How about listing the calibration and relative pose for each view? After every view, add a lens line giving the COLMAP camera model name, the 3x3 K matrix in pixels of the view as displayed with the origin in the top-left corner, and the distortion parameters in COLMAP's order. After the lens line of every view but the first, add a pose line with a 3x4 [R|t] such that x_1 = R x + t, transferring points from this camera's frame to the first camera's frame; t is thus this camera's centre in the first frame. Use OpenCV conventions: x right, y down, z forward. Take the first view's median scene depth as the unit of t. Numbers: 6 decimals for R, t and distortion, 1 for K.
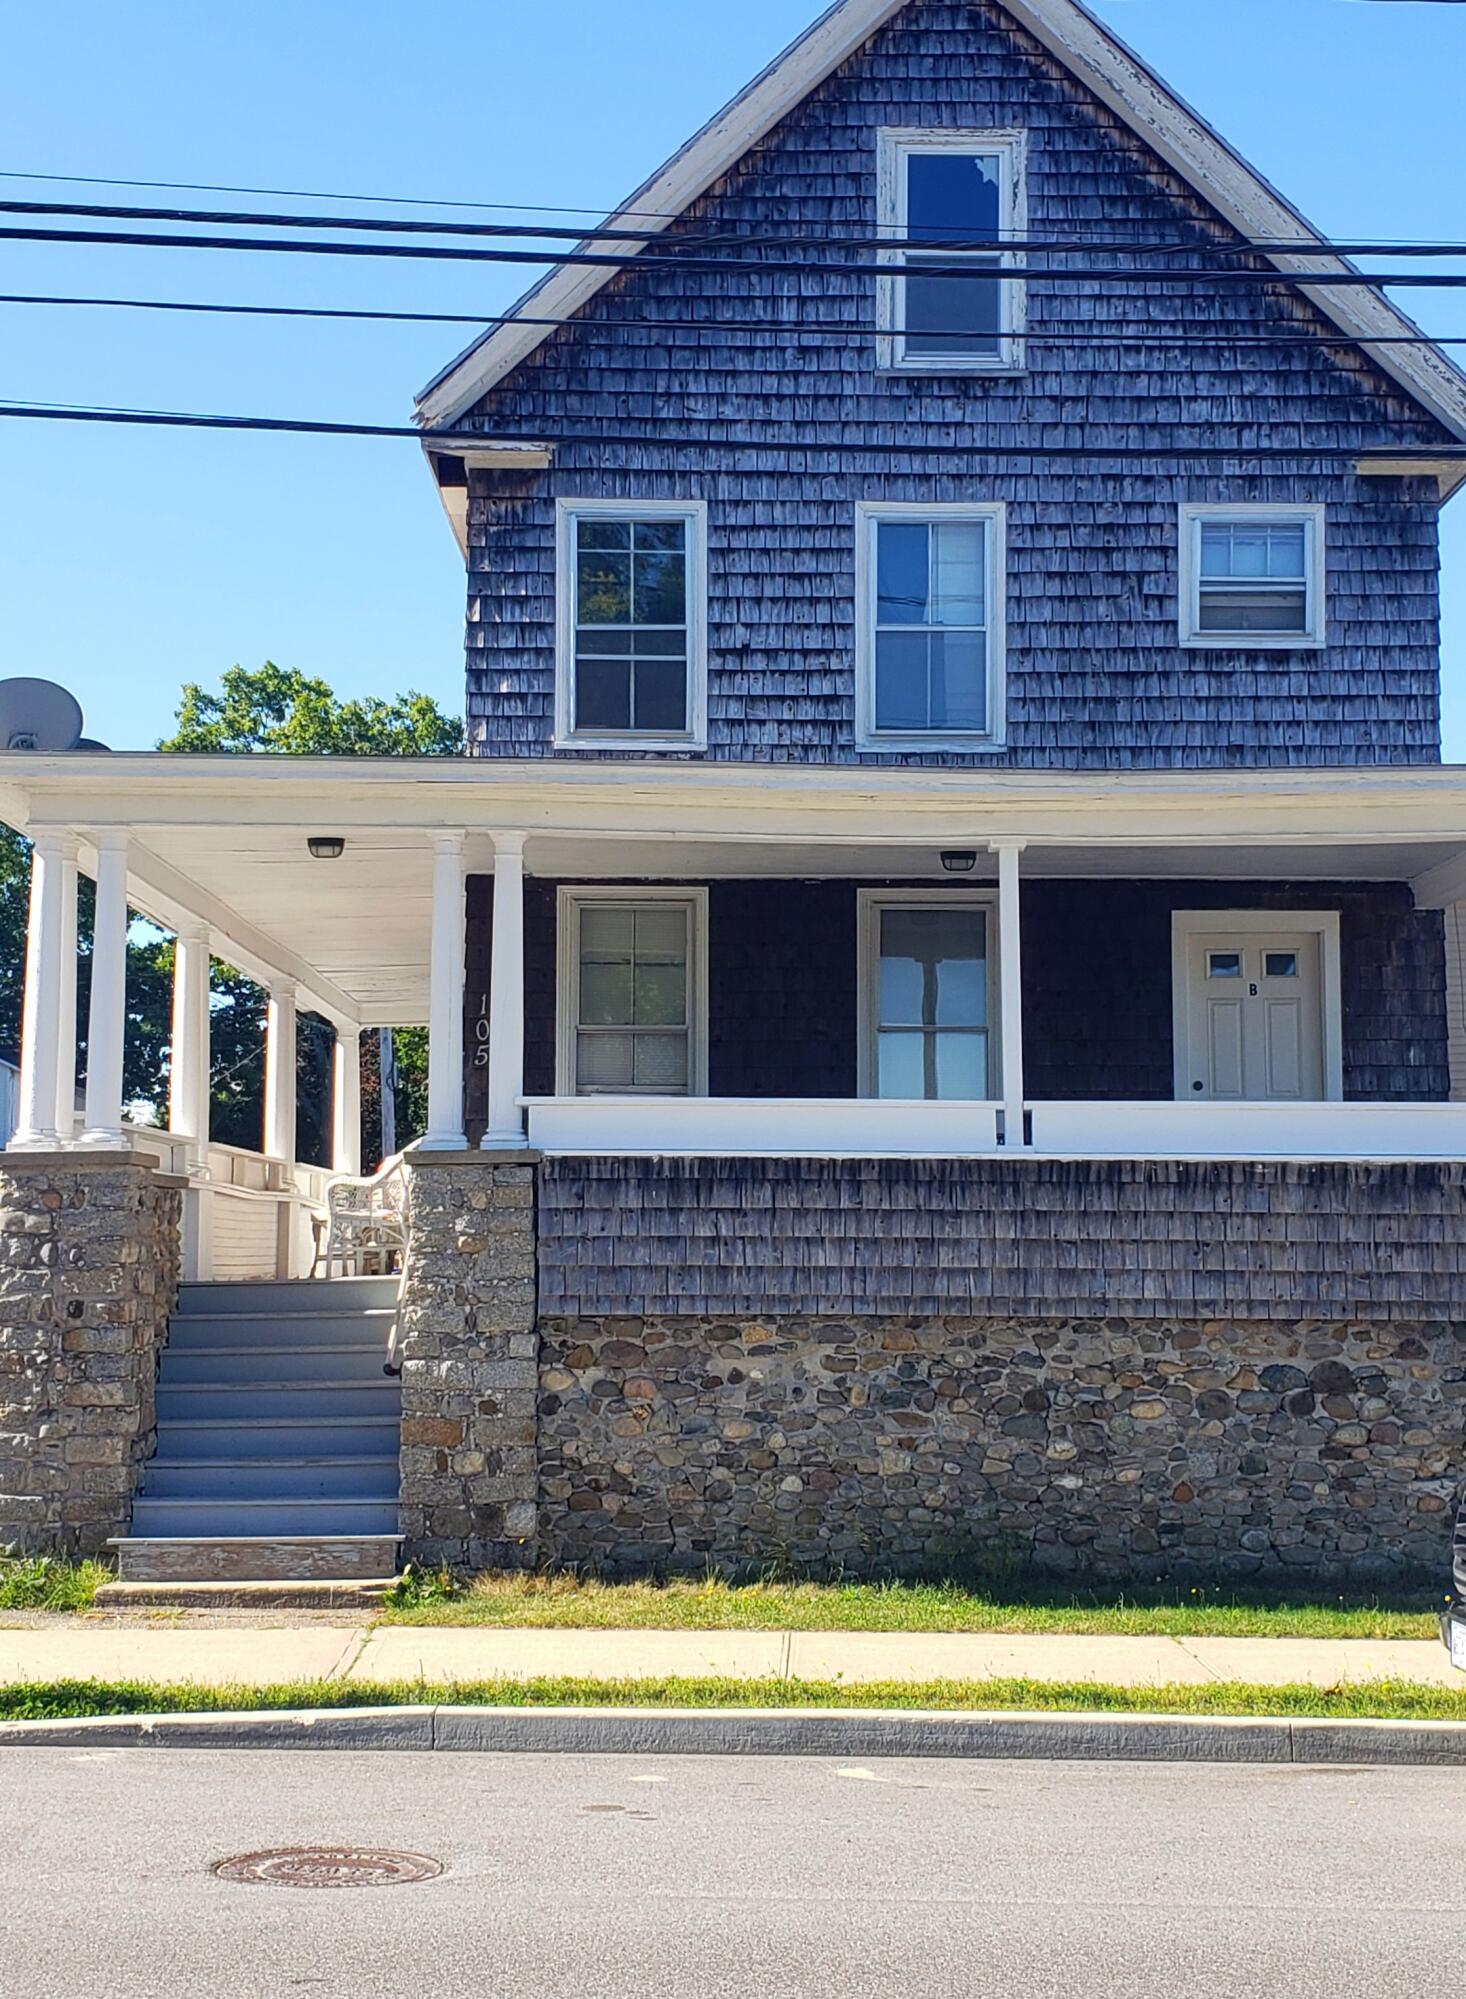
lens RADIAL K [[2851.7, 0, 820.9], [0, 2851.7, 952.6], [0, 0, 1]] dist [0.114715, 0.000000]
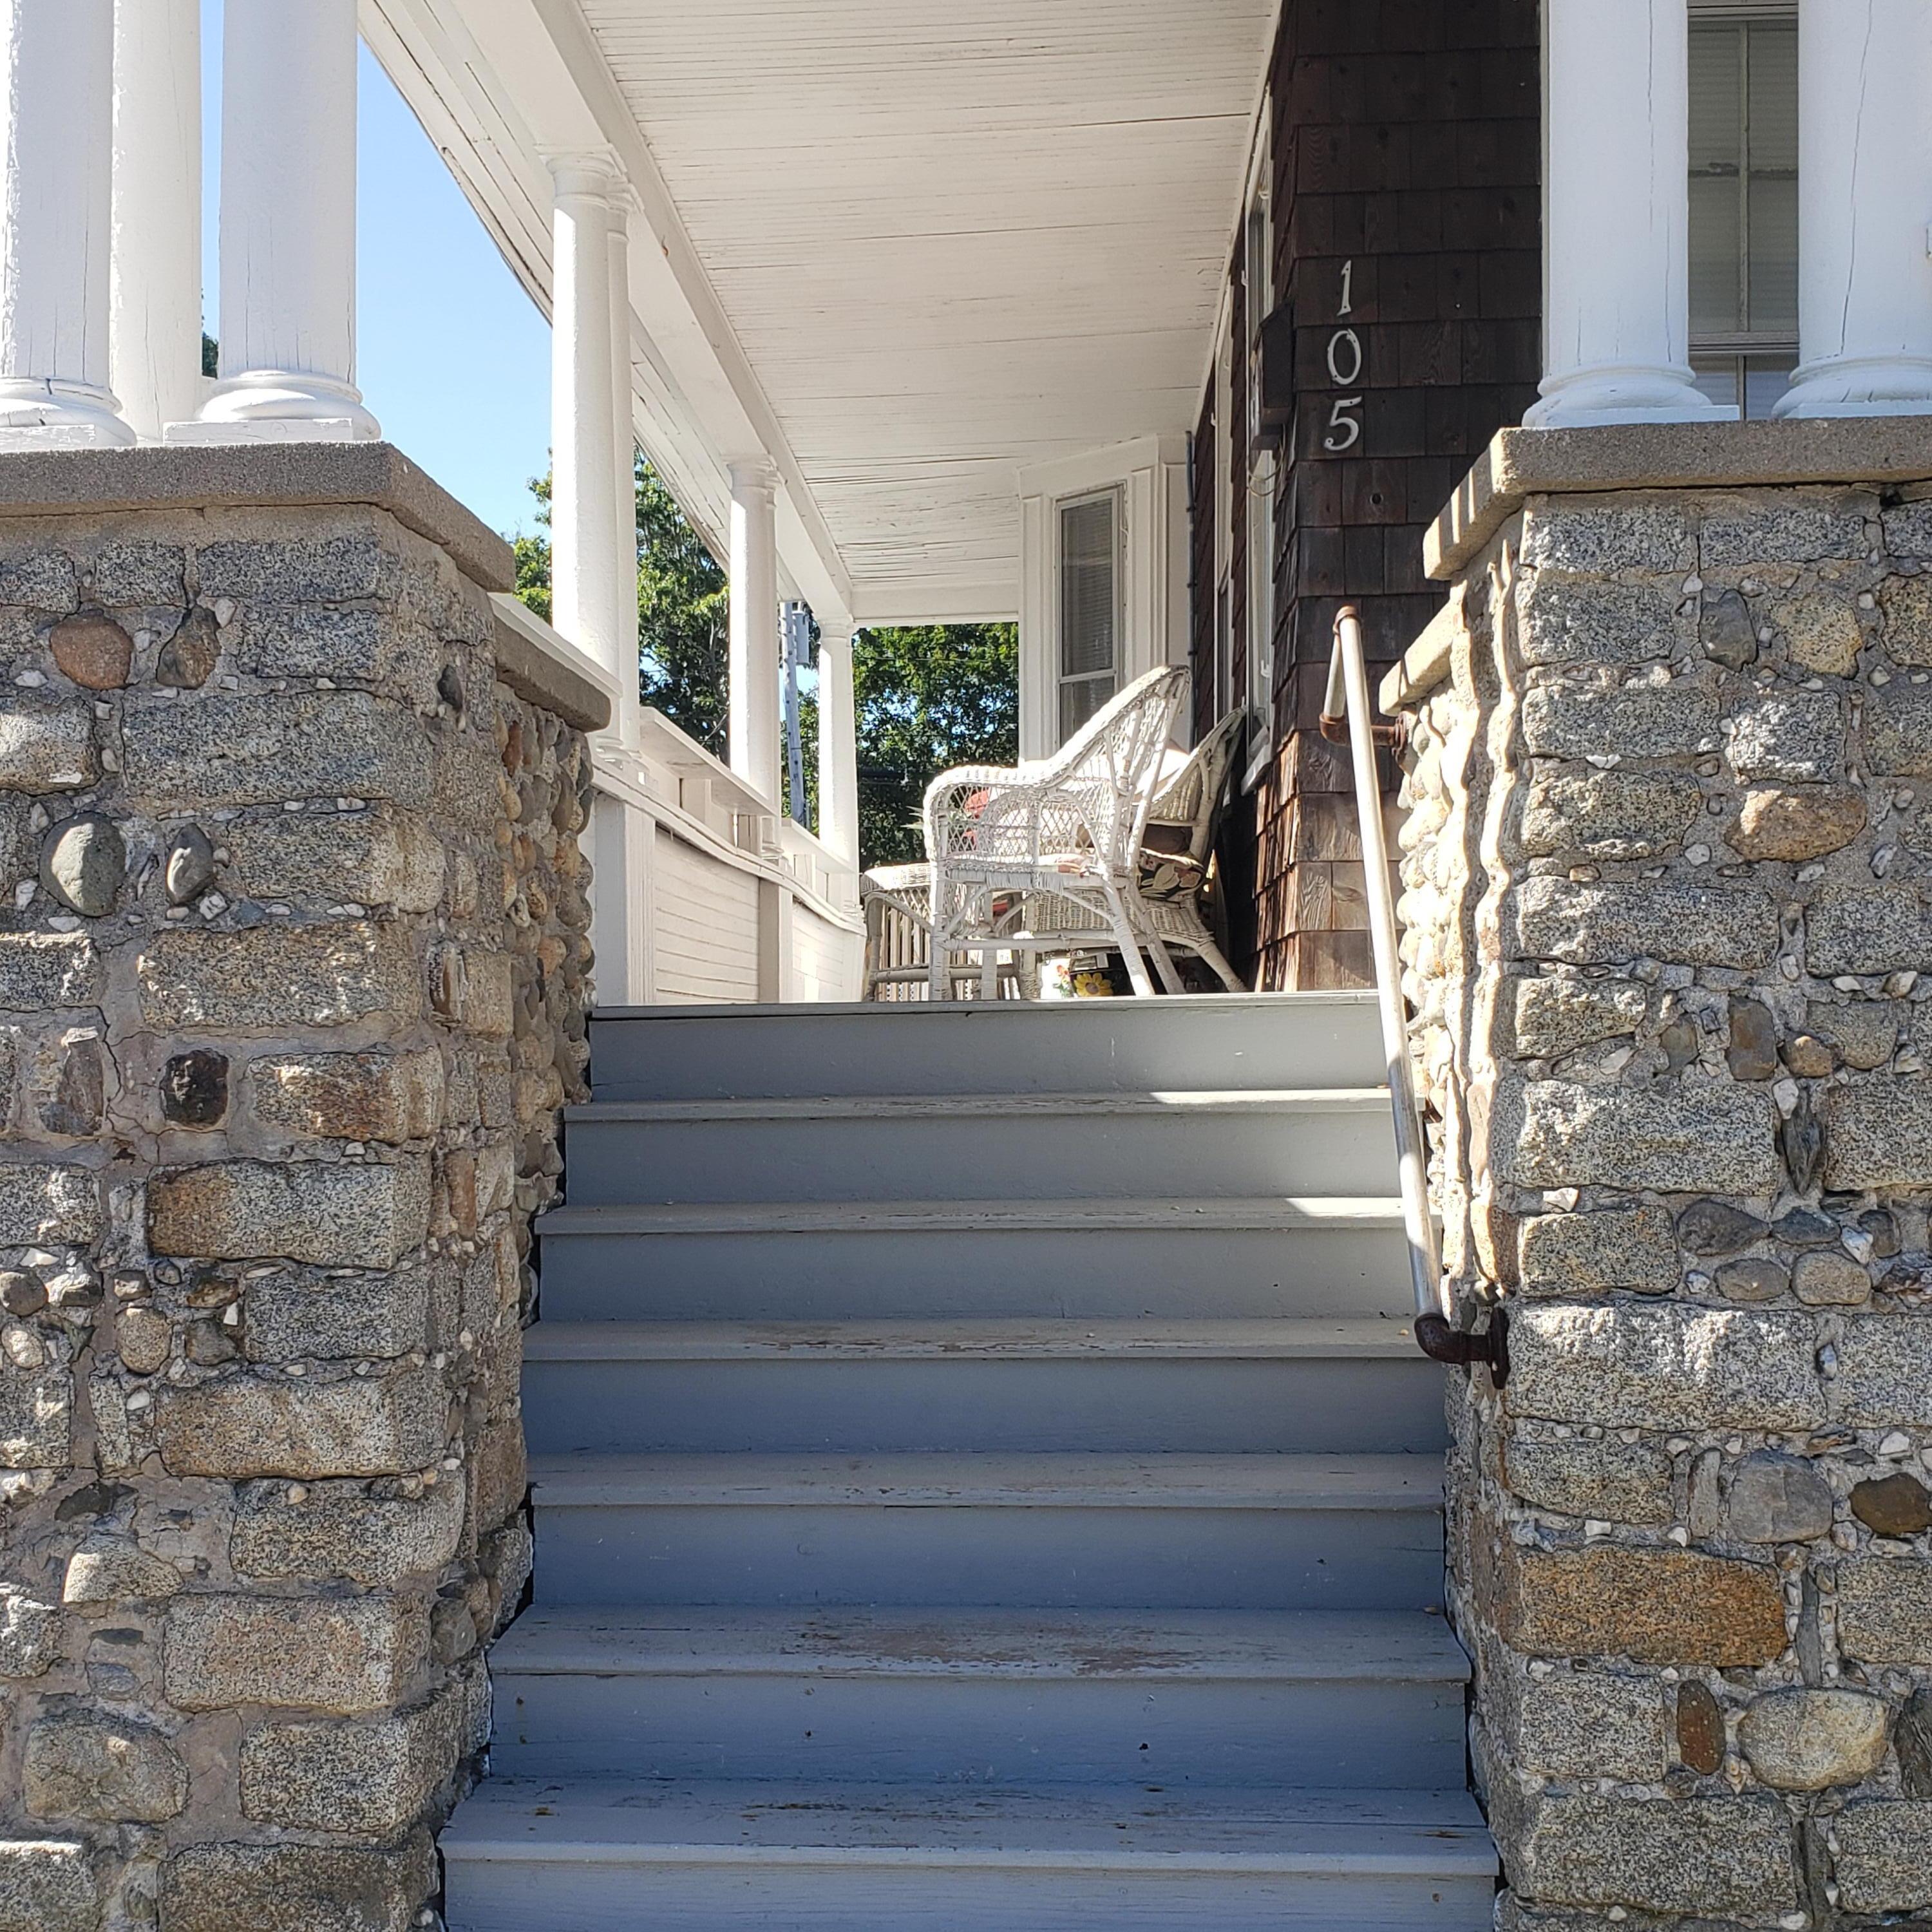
lens RADIAL K [[2722.7, 0, 923.3], [0, 2722.7, 997.2], [0, 0, 1]] dist [0.075705, 0.000000]
pose [[0.995944, -0.002430, -0.089938, -0.172408], [0.010744, 0.995694, 0.092072, 0.093540], [0.089327, -0.092664, 0.991682, 0.759993]]
